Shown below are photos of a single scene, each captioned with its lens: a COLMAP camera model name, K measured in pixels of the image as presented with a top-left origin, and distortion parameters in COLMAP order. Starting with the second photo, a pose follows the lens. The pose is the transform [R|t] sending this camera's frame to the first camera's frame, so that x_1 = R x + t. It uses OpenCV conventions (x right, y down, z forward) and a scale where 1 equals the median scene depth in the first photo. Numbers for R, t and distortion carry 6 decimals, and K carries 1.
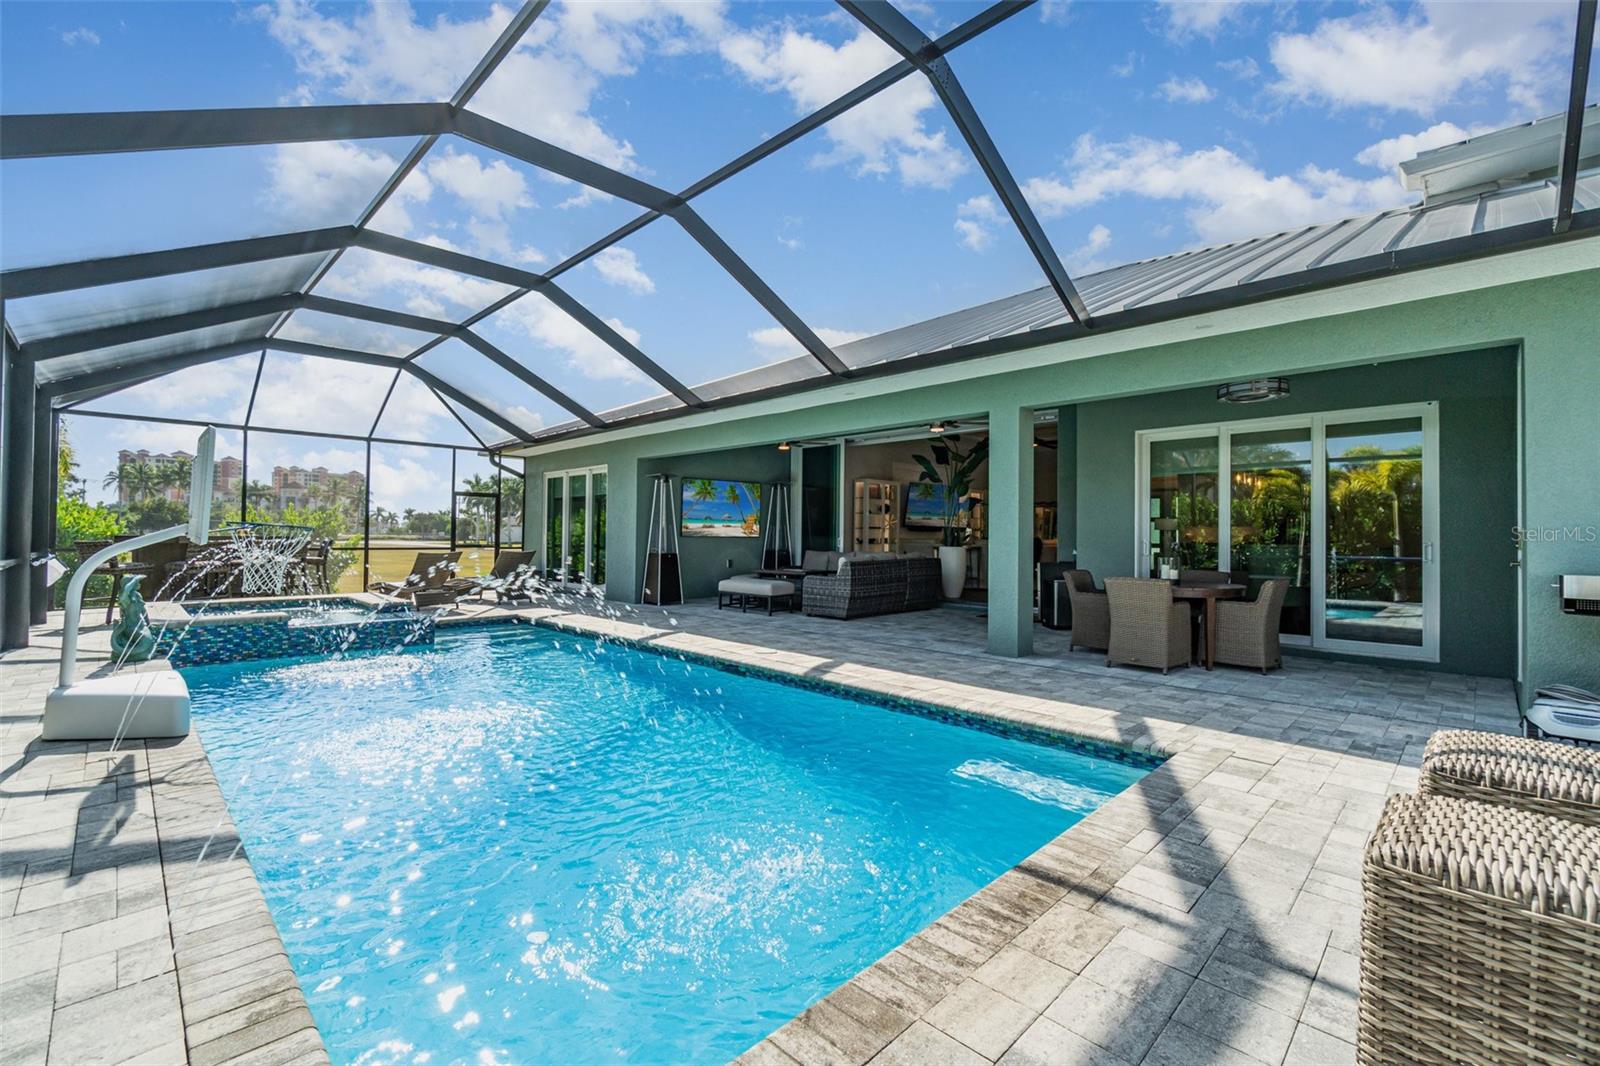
lens RADIAL K [[685.7, 0, 792.8], [0, 685.7, 530.6], [0, 0, 1]] dist [-0.009484, 0.003262]
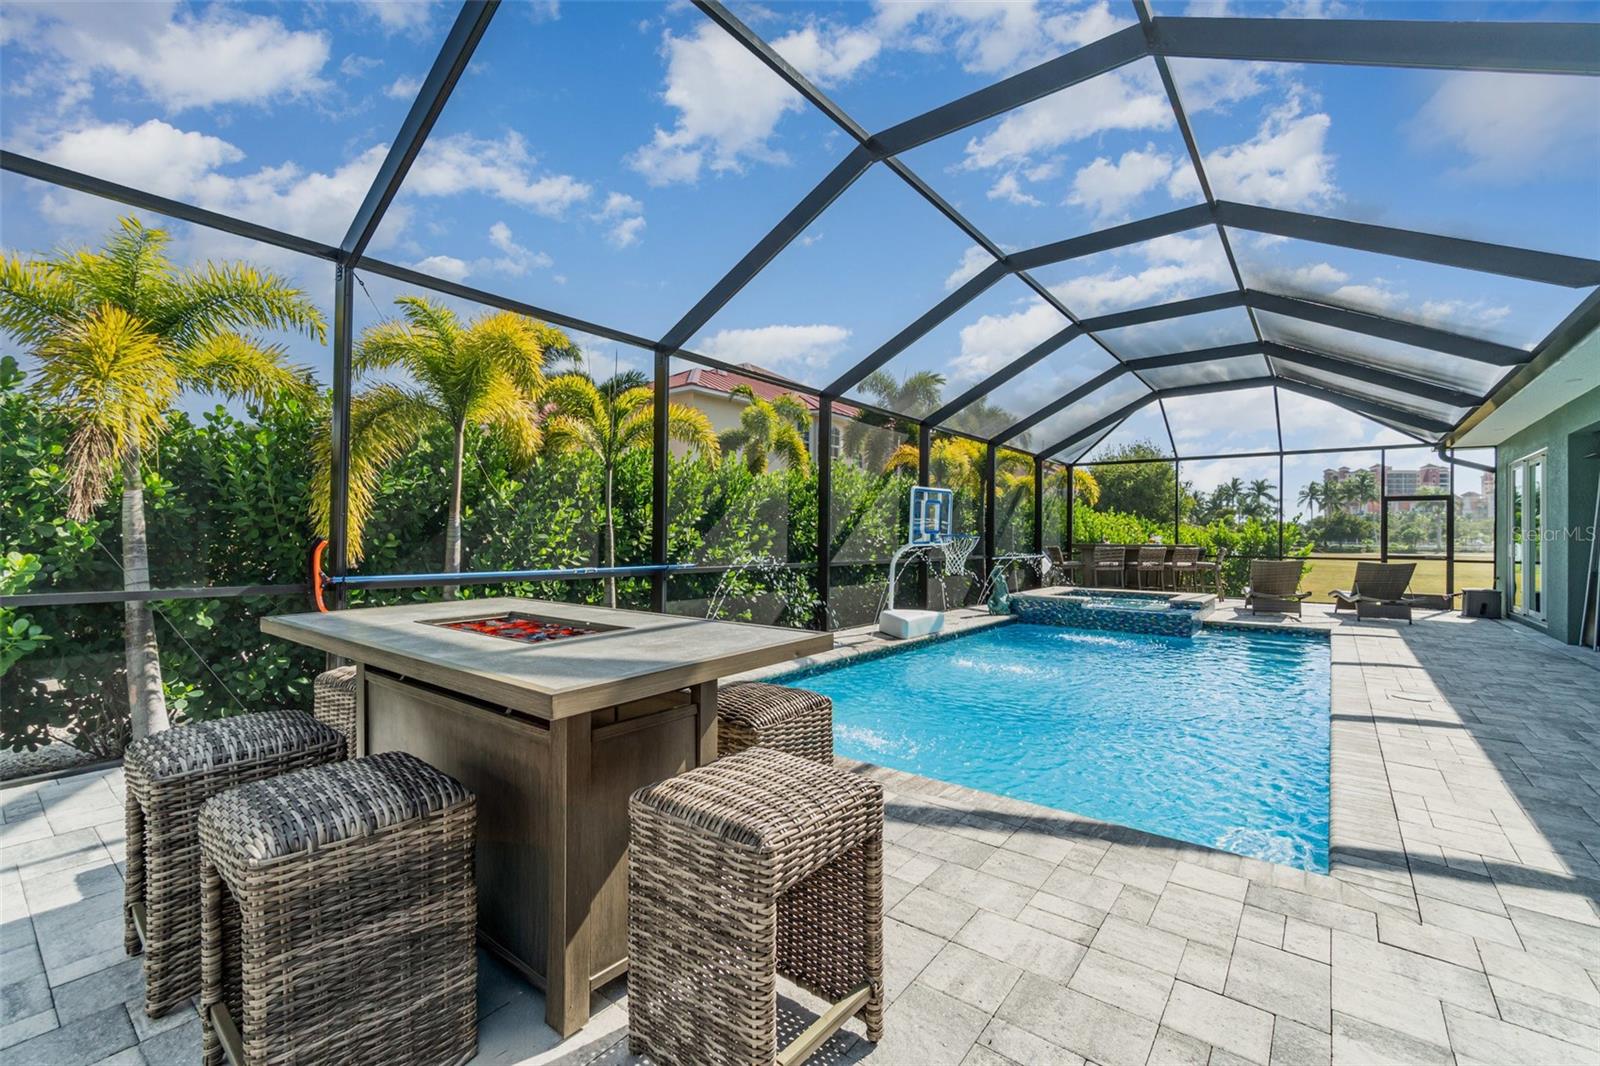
lens RADIAL K [[685.7, 0, 796.8], [0, 685.7, 534.8], [0, 0, 1]] dist [-0.009484, 0.003262]
pose [[0.125703, -0.008080, -0.992035, 1.427638], [-0.002490, 0.999961, -0.008460, 0.017662], [0.992065, 0.003534, 0.125678, 0.540306]]
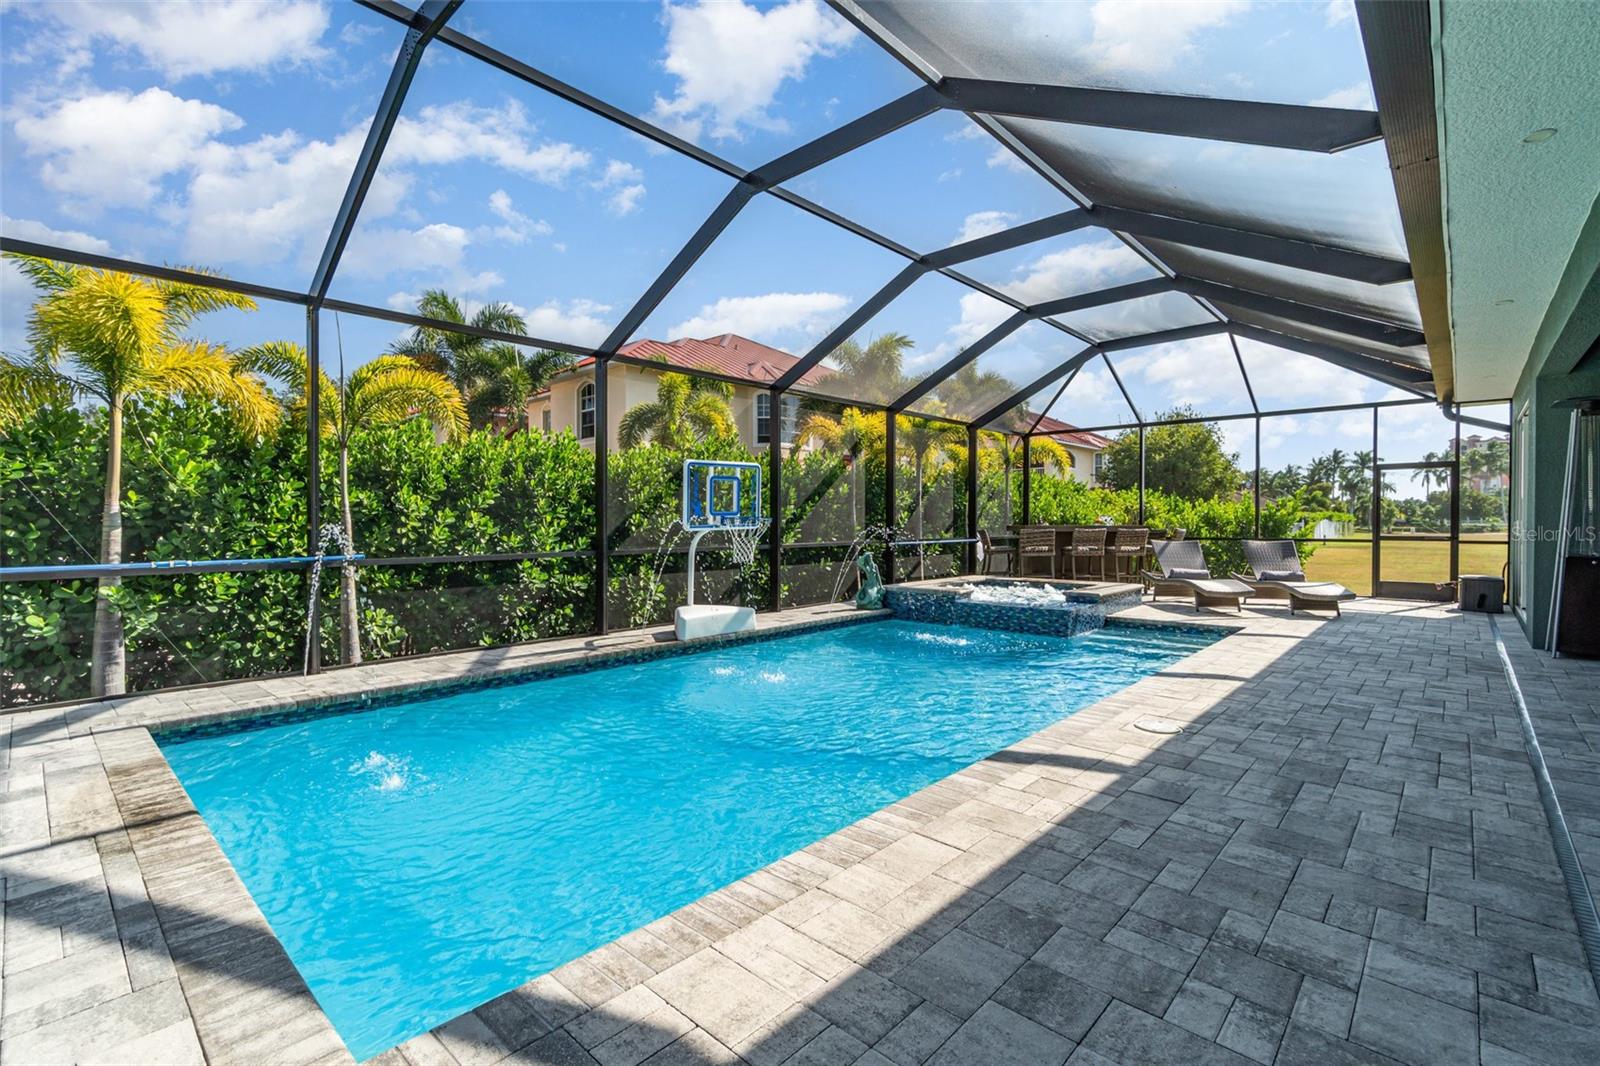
lens RADIAL K [[727.0, 0, 798.9], [0, 727.0, 532.7], [0, 0, 1]] dist [-0.004529, -0.000054]
pose [[0.048917, 0.008293, -0.998768, 1.244450], [0.008593, 0.999925, 0.008723, 0.026248], [0.998766, -0.009009, 0.048842, 1.553900]]
